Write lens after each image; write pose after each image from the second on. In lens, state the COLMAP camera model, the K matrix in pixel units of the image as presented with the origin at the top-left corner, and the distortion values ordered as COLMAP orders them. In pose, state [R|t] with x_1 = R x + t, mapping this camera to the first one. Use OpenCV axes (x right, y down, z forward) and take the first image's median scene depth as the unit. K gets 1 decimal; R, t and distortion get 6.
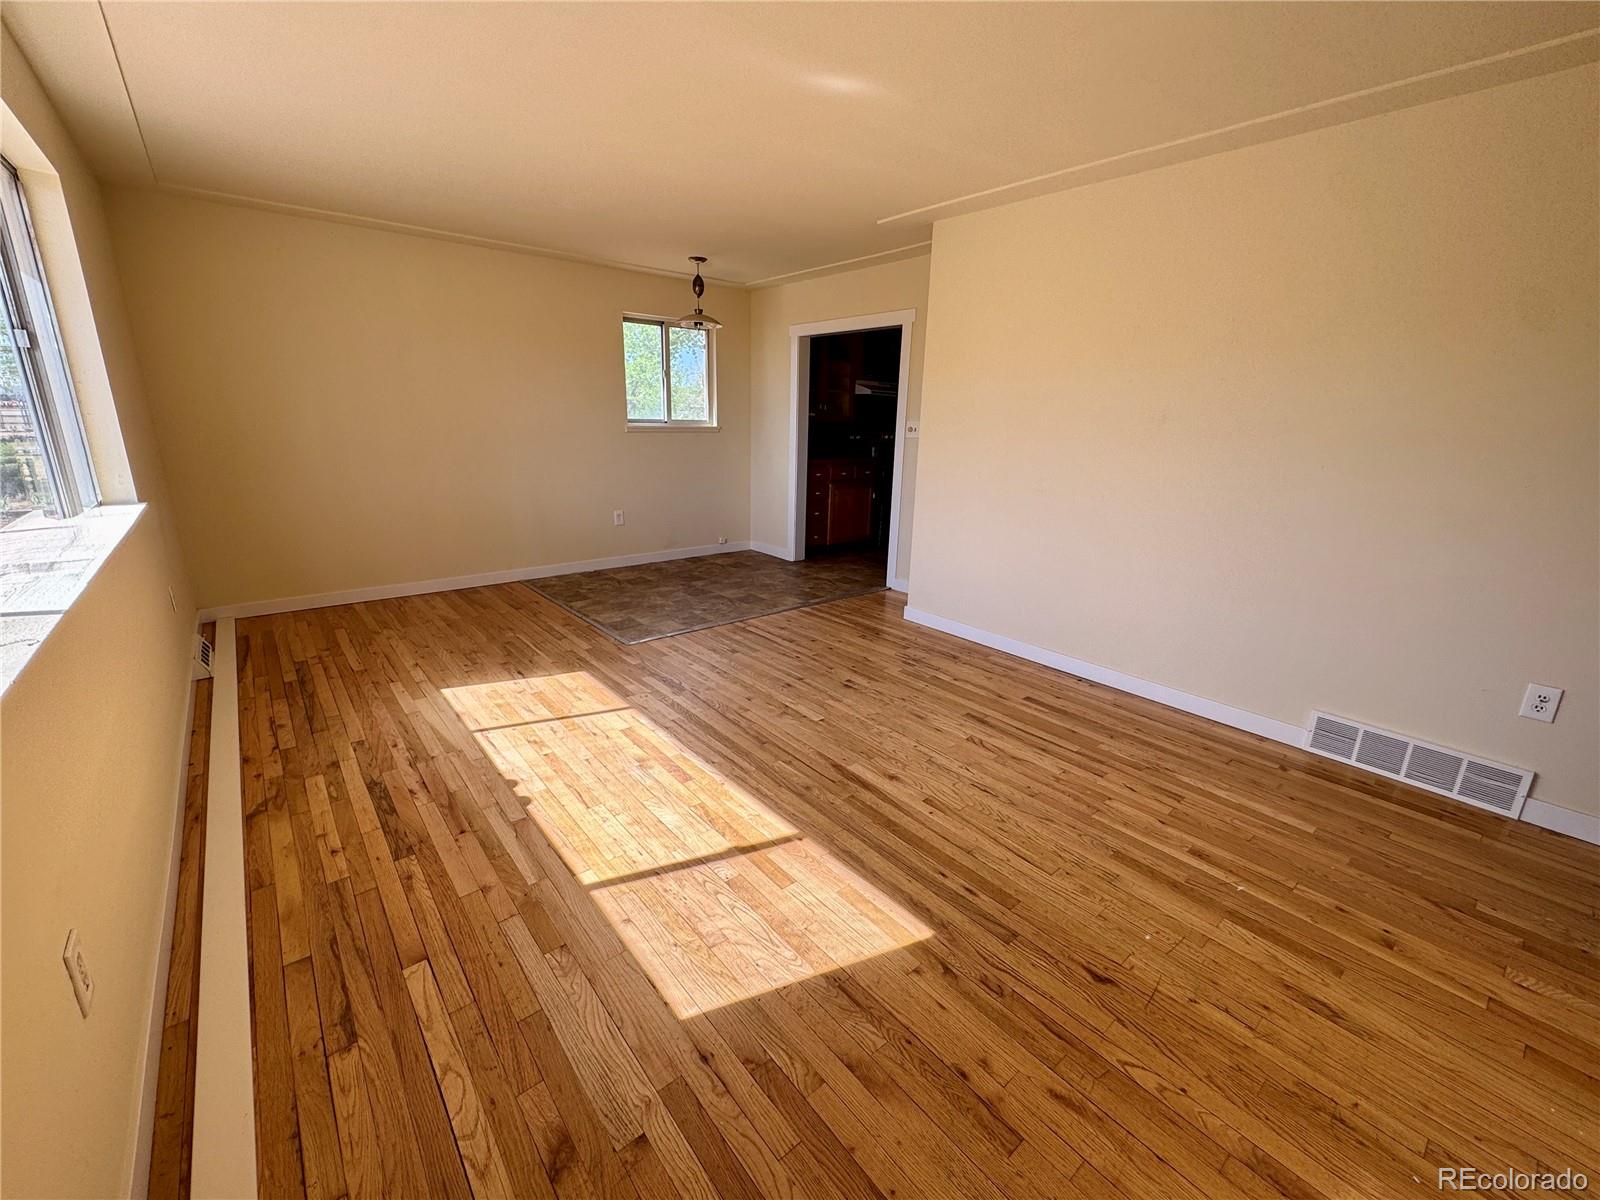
lens RADIAL K [[648.4, 0, 807.8], [0, 648.4, 591.7], [0, 0, 1]] dist [-0.001719, 0.000549]
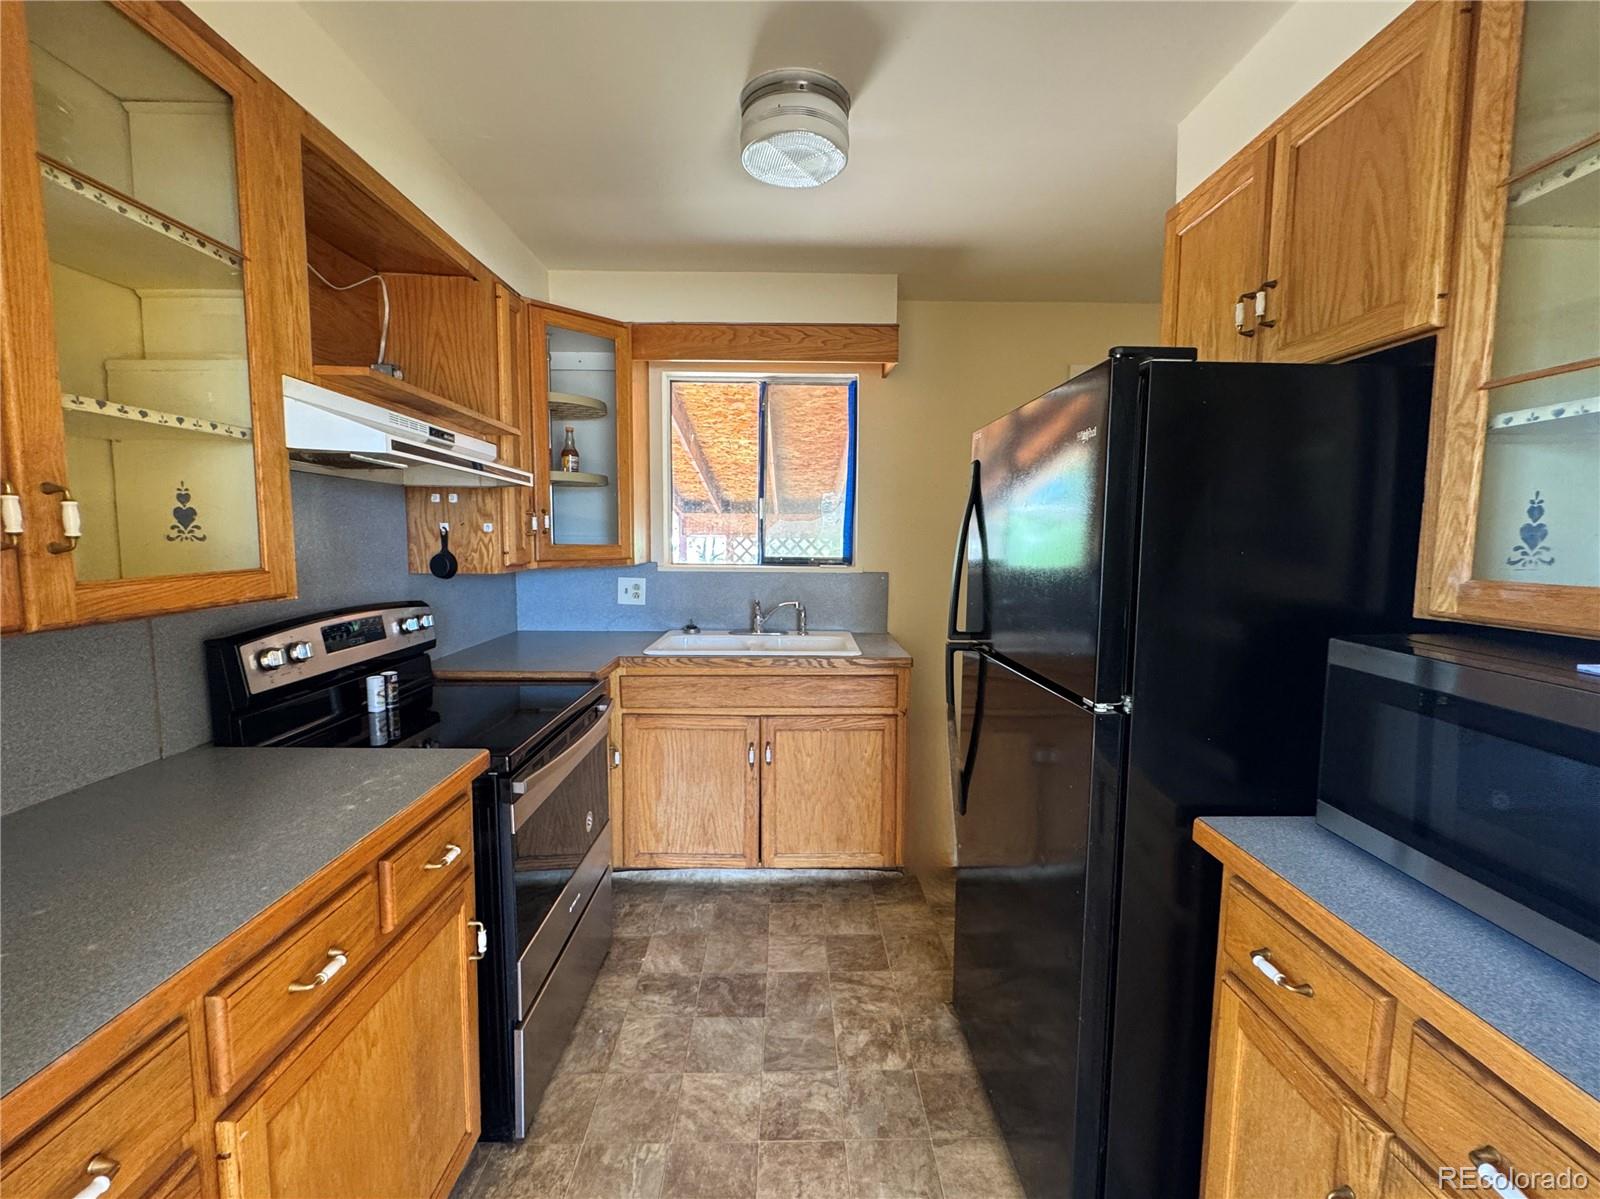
lens RADIAL K [[675.0, 0, 800.4], [0, 675.0, 596.9], [0, 0, 1]] dist [-0.001252, 0.000249]
pose [[0.642145, -0.090023, 0.761279, -0.735739], [0.210193, 0.975697, -0.061921, -0.339841], [-0.737203, 0.199778, 0.645461, 1.121474]]
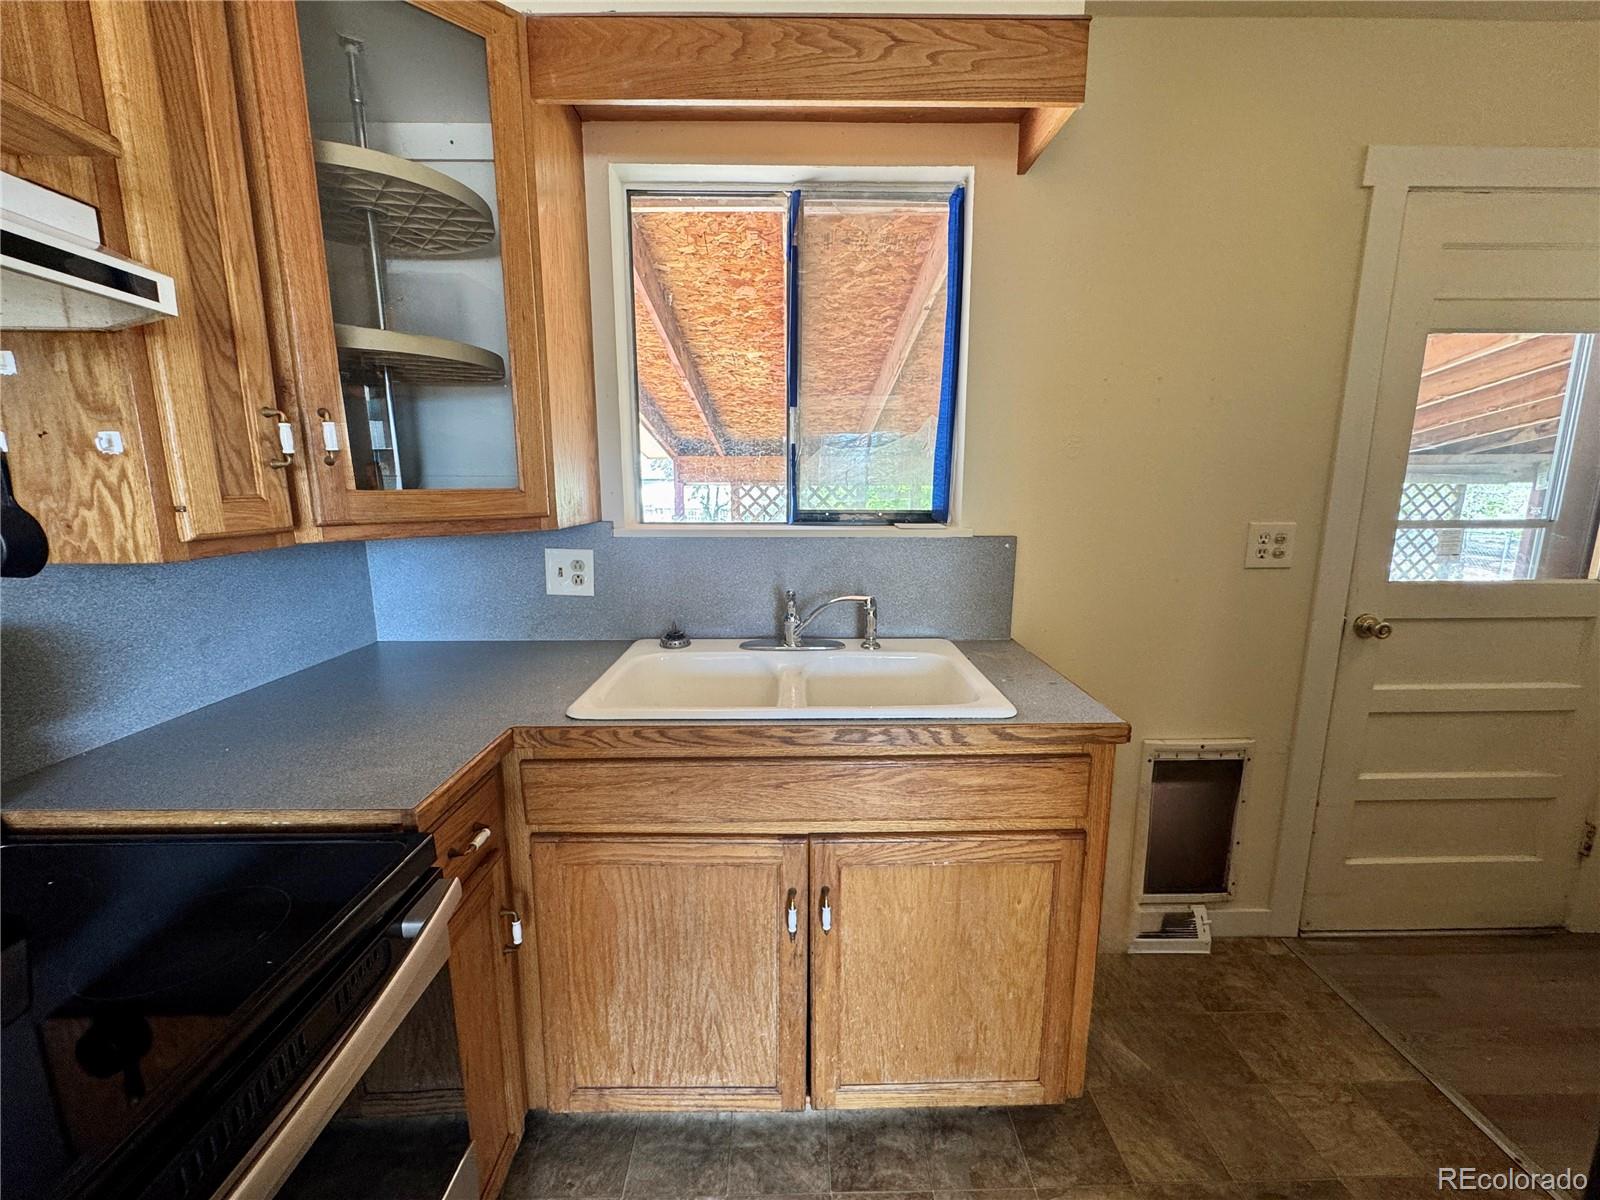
lens RADIAL K [[639.6, 0, 800.9], [0, 639.6, 598.1], [0, 0, 1]] dist [-0.002331, 0.000004]
pose [[0.641852, -0.157082, 0.750568, -0.404387], [0.217372, 0.975916, 0.018356, -0.411935], [-0.735375, 0.151371, 0.660539, 1.464783]]
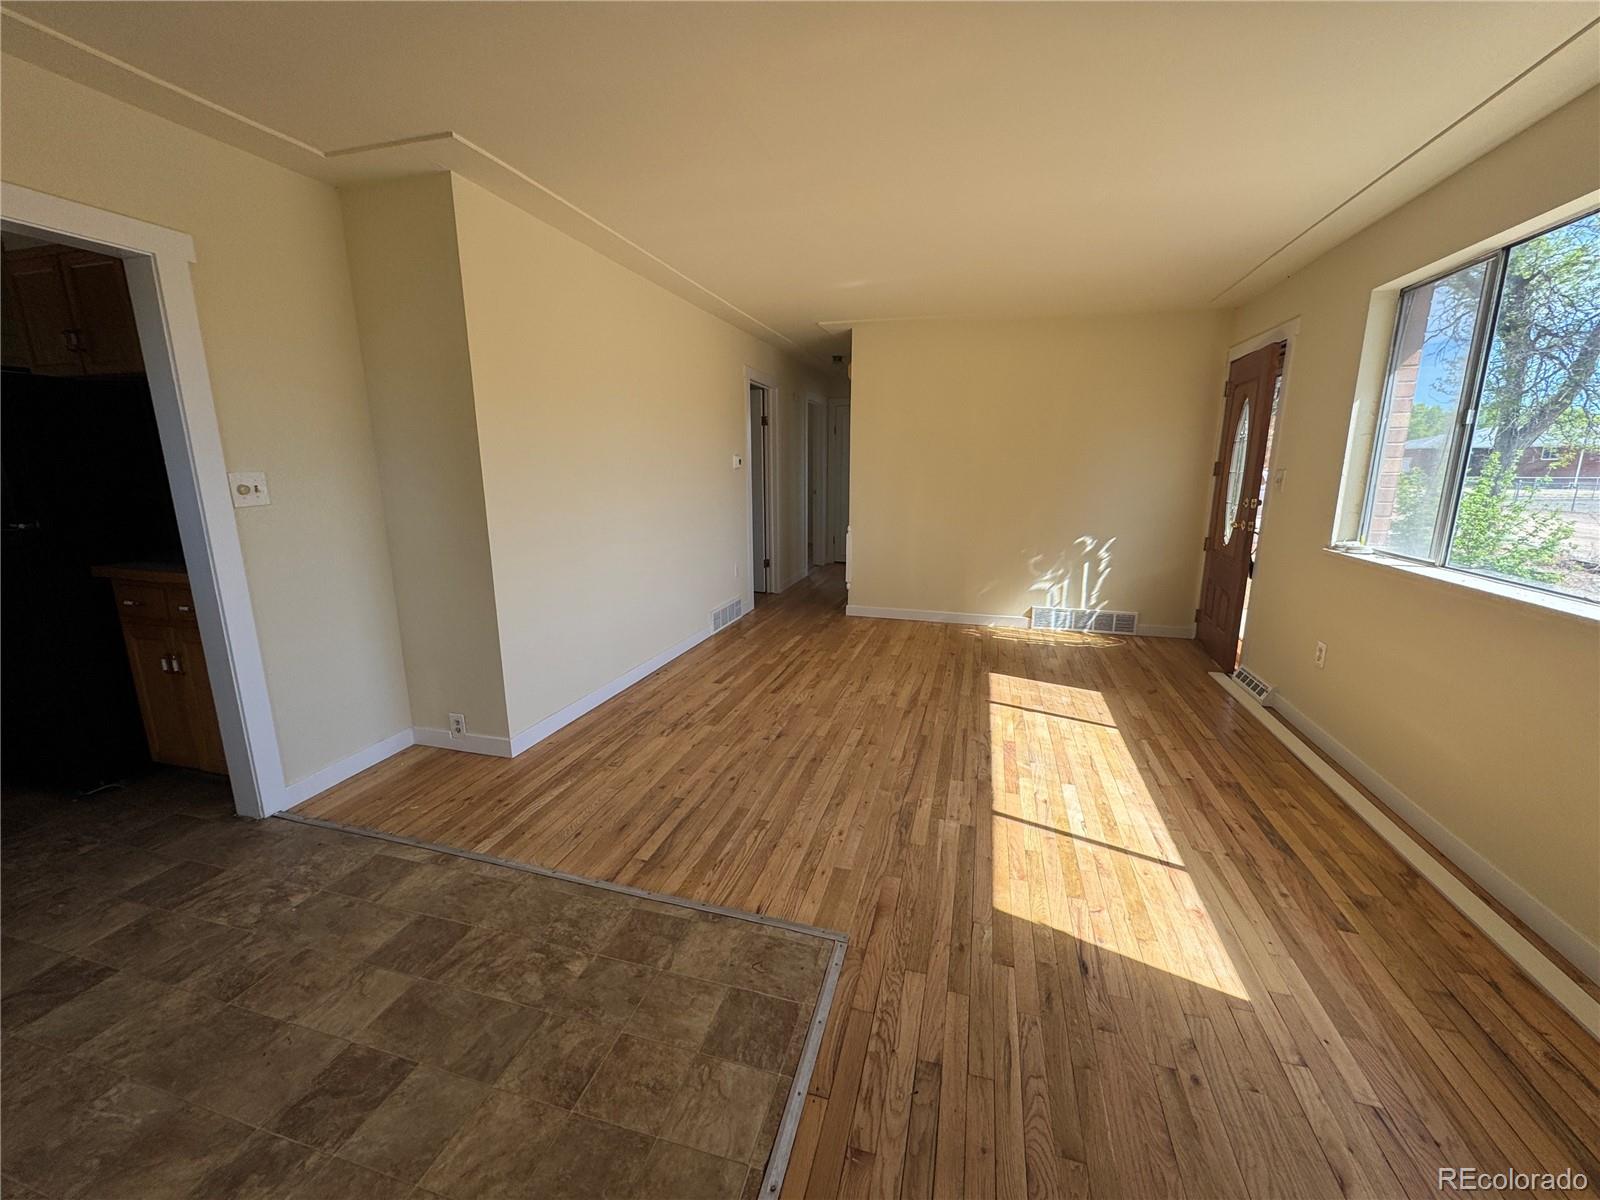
lens RADIAL K [[639.6, 0, 800.9], [0, 639.6, 598.1], [0, 0, 1]] dist [-0.002331, 0.000004]
pose [[-0.548446, -0.193306, 0.813535, -0.782896], [0.211286, 0.909305, 0.358500, -0.425654], [-0.809052, 0.368507, -0.457862, 1.512179]]
